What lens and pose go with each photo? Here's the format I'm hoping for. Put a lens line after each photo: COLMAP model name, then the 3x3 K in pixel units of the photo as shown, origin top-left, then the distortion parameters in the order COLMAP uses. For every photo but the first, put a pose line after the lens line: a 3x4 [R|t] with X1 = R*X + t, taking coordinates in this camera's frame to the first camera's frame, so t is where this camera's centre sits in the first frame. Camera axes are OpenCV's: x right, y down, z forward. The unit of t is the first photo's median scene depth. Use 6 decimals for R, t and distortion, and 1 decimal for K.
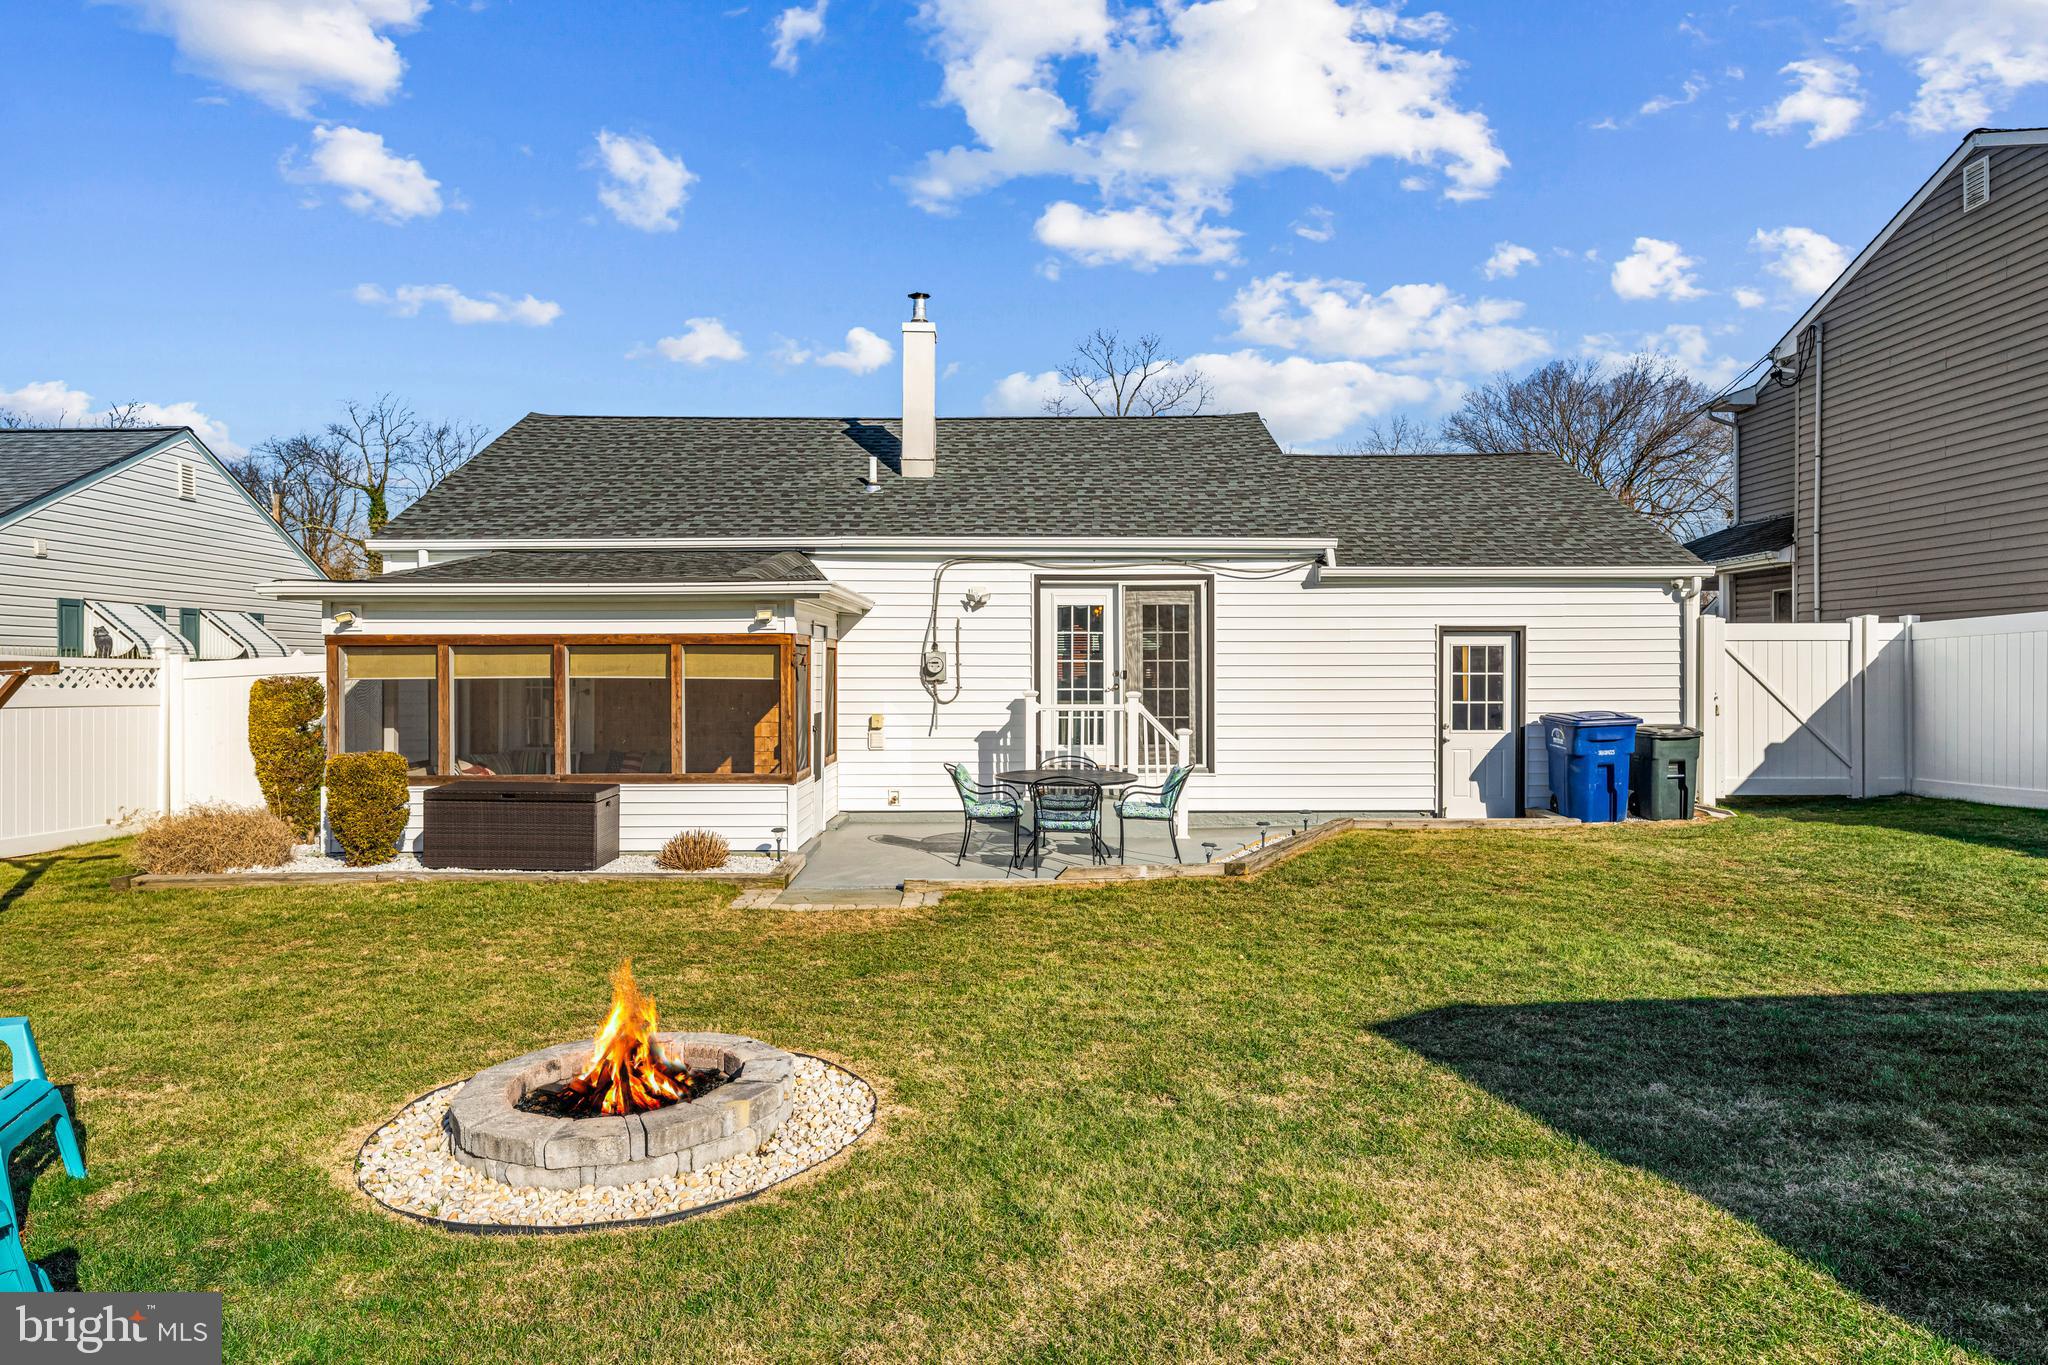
lens RADIAL K [[1210.2, 0, 1024.0], [0, 1210.2, 682.5], [0, 0, 1]] dist [0.000530, 0.000970]
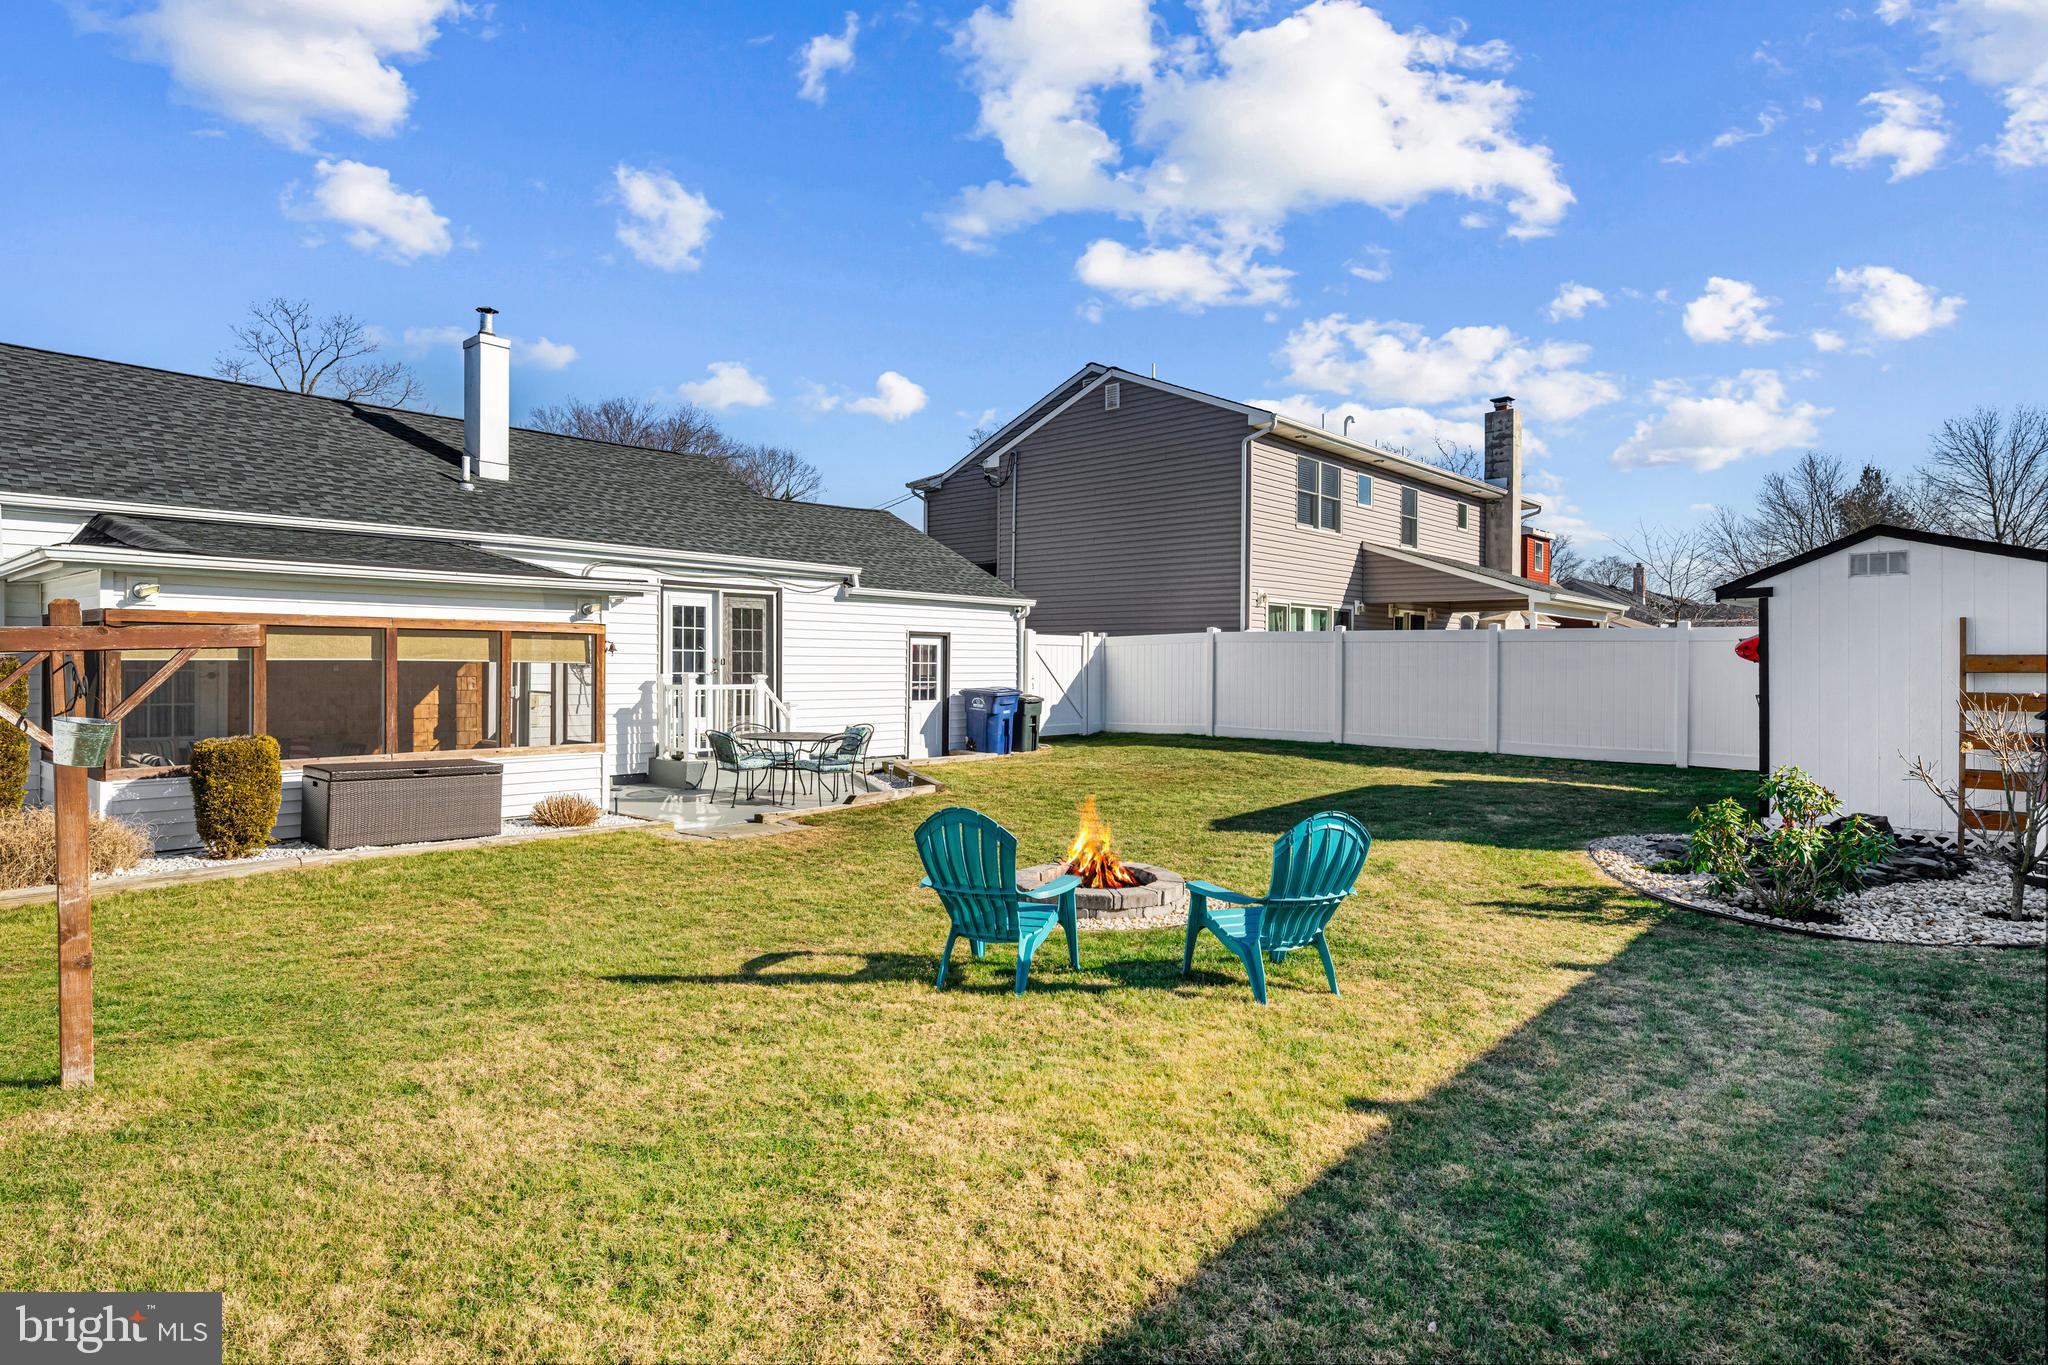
lens RADIAL K [[1117.8, 0, 1024.0], [0, 1117.8, 682.5], [0, 0, 1]] dist [-0.001338, -0.000113]
pose [[0.669534, -0.004929, 0.742765, -0.585606], [-0.001270, 0.999969, 0.007781, 0.005907], [-0.742780, -0.006153, 0.669507, -0.030623]]
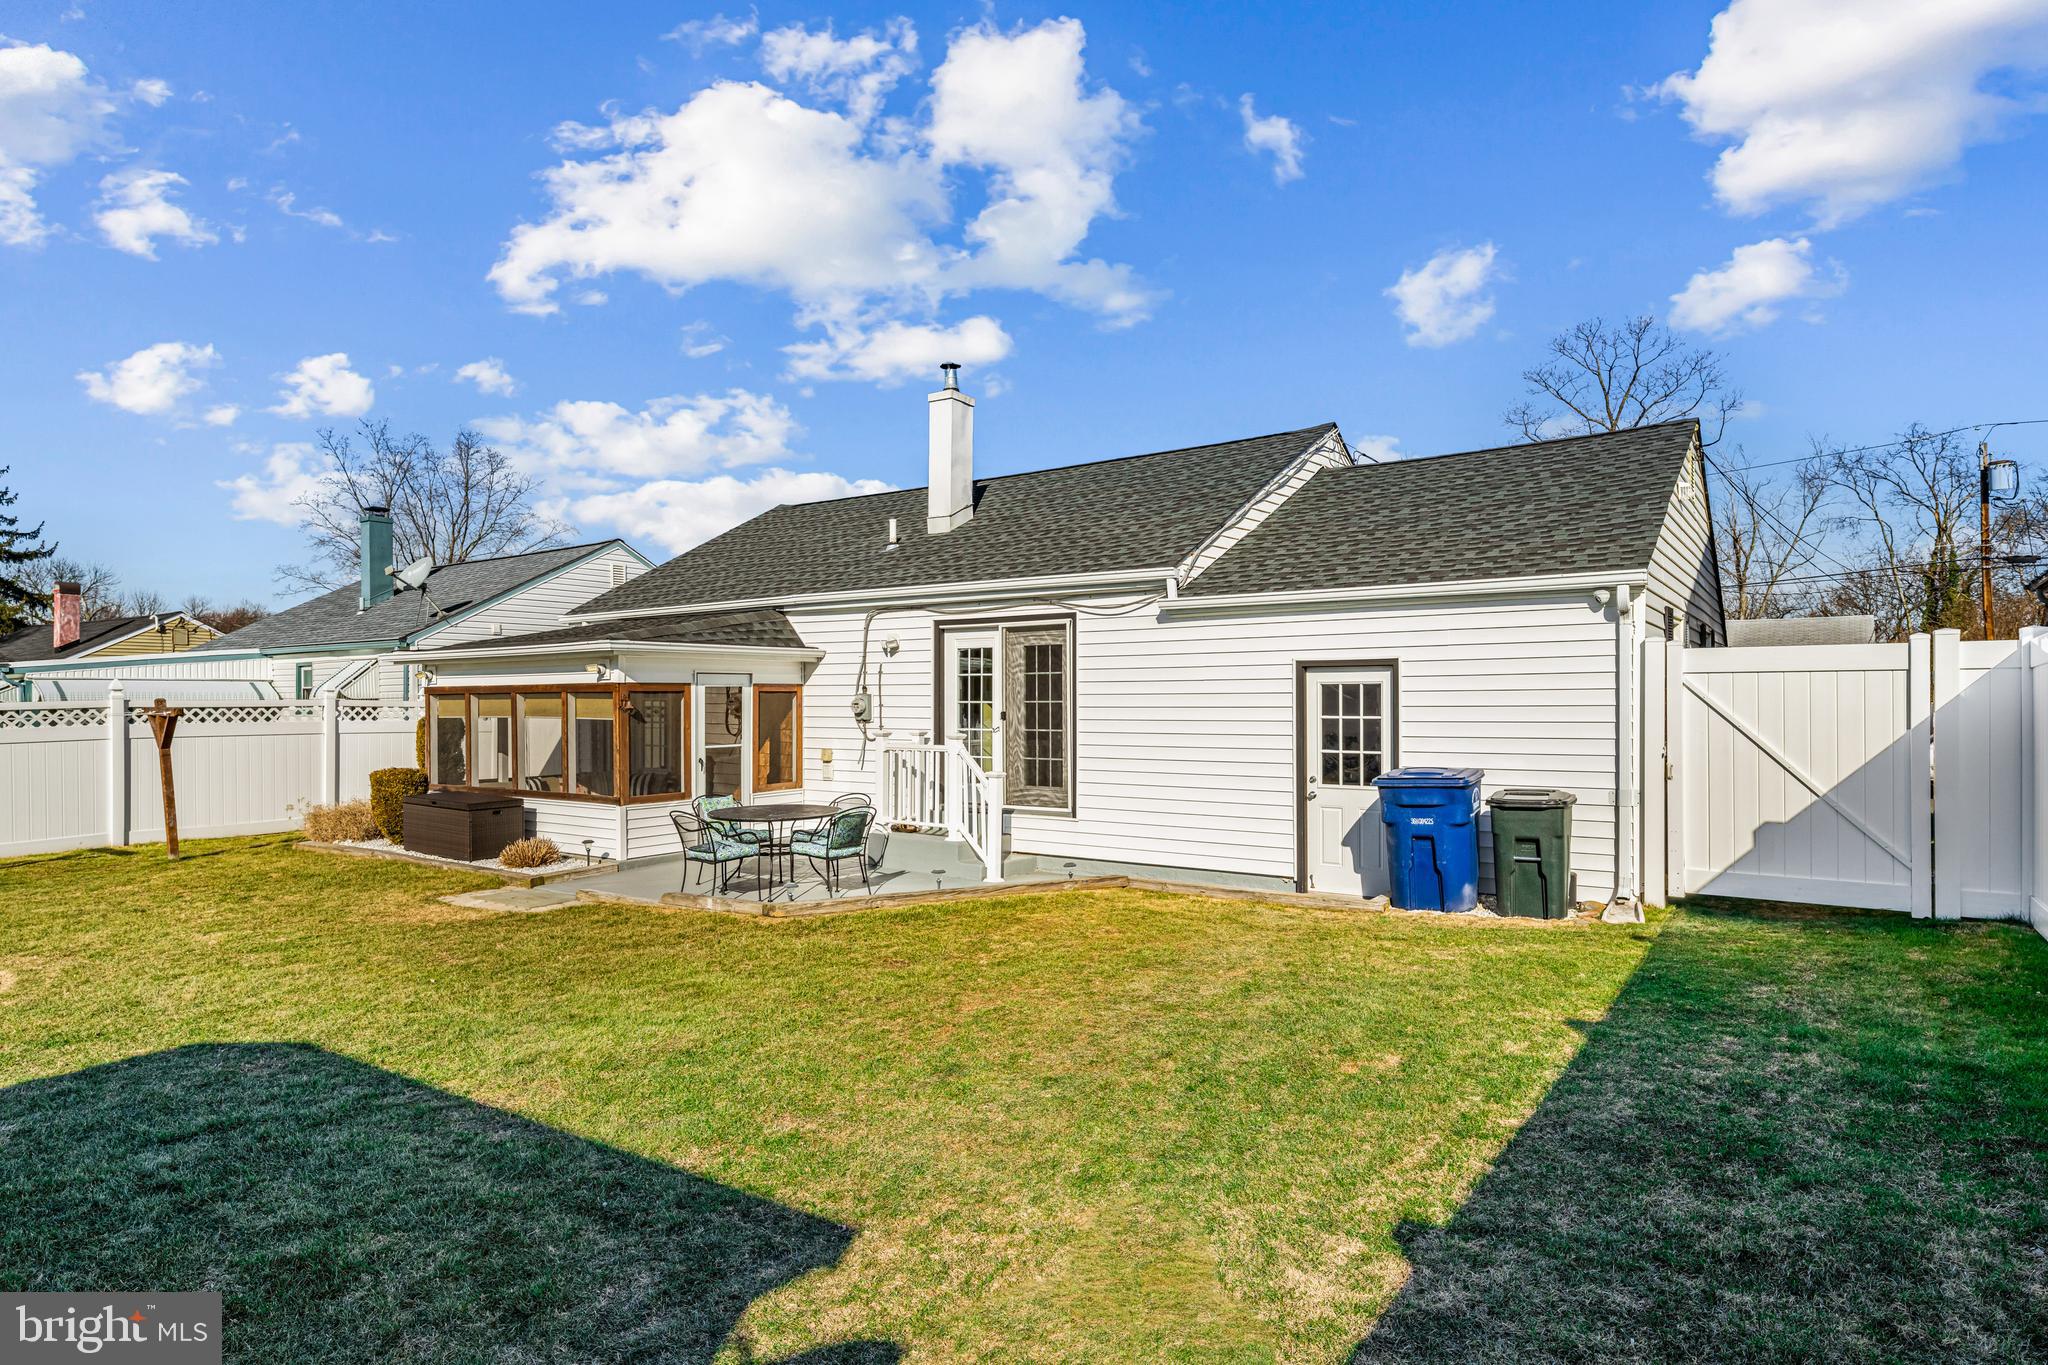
lens RADIAL K [[1139.8, 0, 1020.6], [0, 1139.8, 724.3], [0, 0, 1]] dist [0.000434, -0.000227]
pose [[0.809075, 0.011511, -0.587592, 0.655540], [-0.006992, 0.999926, 0.009962, -0.008815], [0.587663, -0.003952, 0.809096, 0.237720]]
